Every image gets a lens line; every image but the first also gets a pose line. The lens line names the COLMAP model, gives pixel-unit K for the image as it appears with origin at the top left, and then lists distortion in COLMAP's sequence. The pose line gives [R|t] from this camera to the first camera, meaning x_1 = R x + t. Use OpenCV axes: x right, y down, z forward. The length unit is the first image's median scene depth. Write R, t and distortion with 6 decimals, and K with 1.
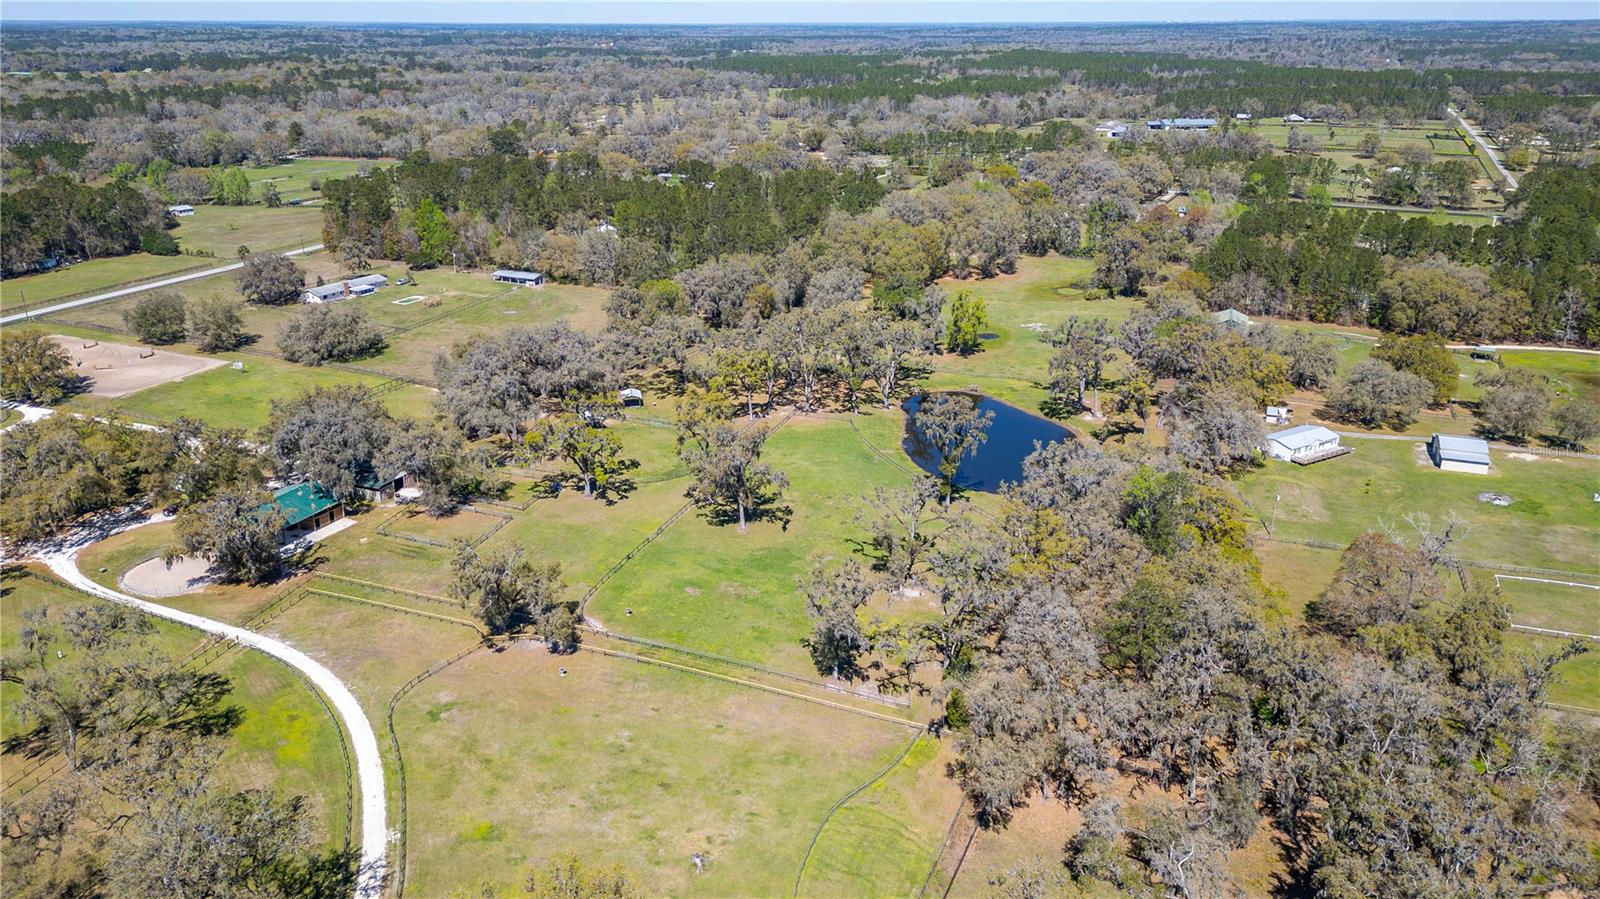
lens RADIAL K [[1137.5, 0, 800.0], [0, 1137.5, 449.5], [0, 0, 1]] dist [0.078539, -0.070142]
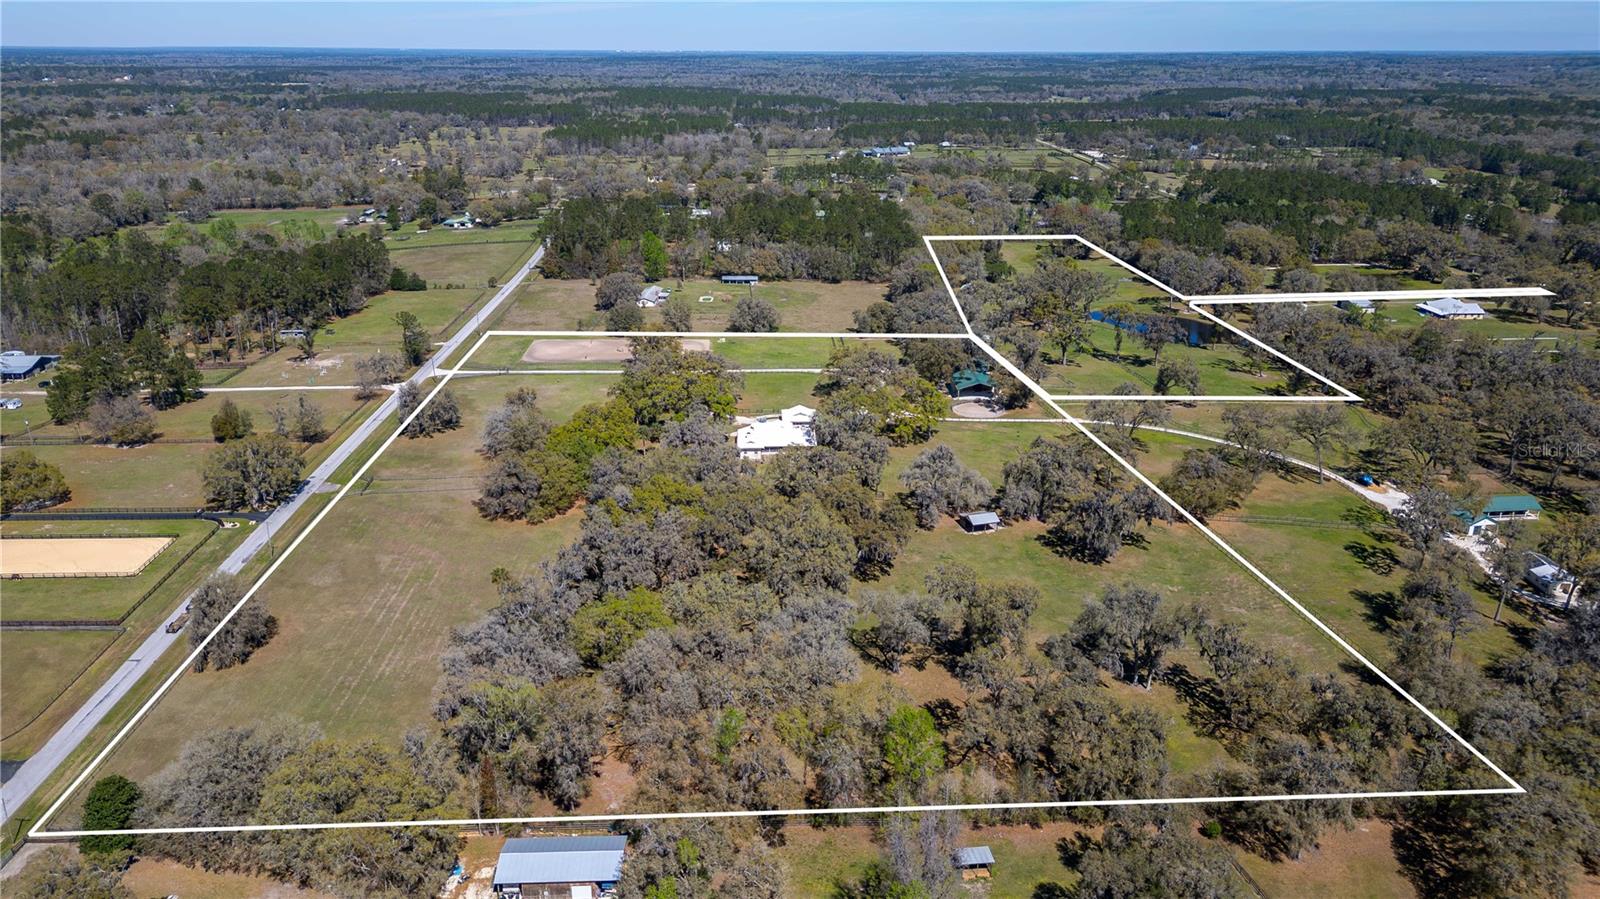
lens RADIAL K [[1113.1, 0, 800.0], [0, 1113.1, 449.5], [0, 0, 1]] dist [0.082968, -0.102742]
pose [[0.897014, -0.144514, 0.417711, -0.432952], [0.150250, 0.988459, 0.019319, 0.024153], [-0.415682, 0.045431, 0.908375, -0.159226]]
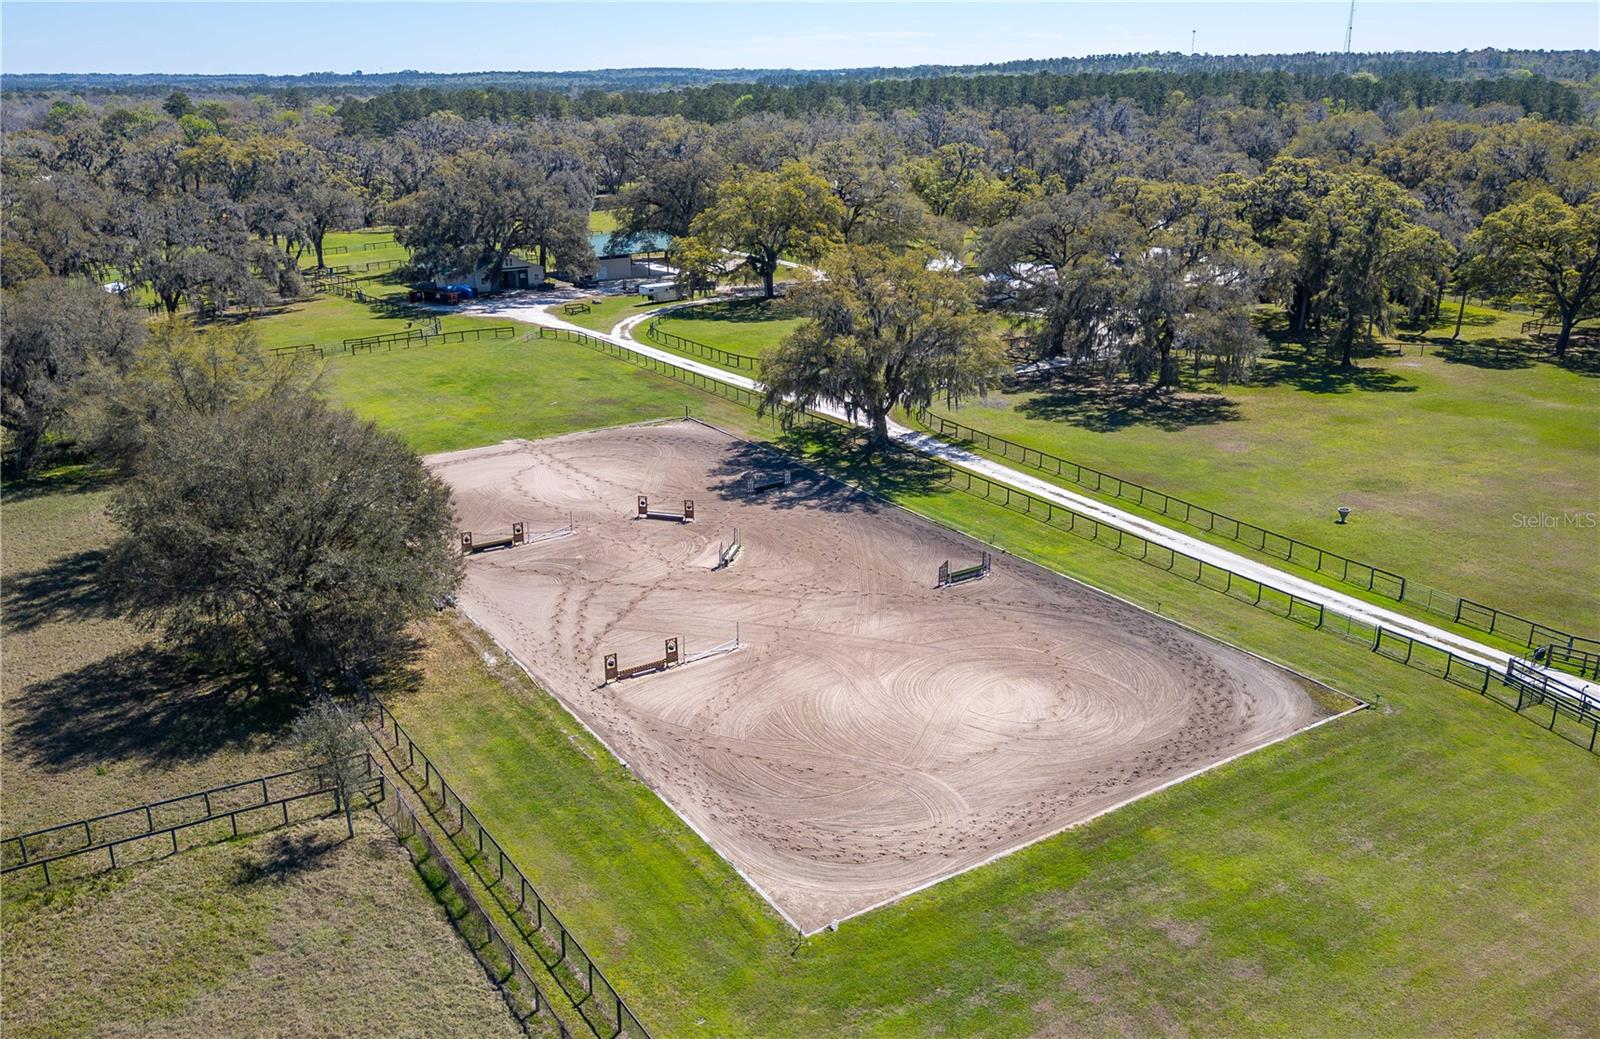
lens RADIAL K [[1271.2, 0, 793.2], [0, 1271.2, 549.7], [0, 0, 1]] dist [0.084663, -0.087498]
pose [[-0.838934, -0.178289, 0.514201, -0.325721], [0.204601, 0.772186, 0.601554, -0.099074], [-0.504309, 0.609871, -0.611335, 0.488787]]
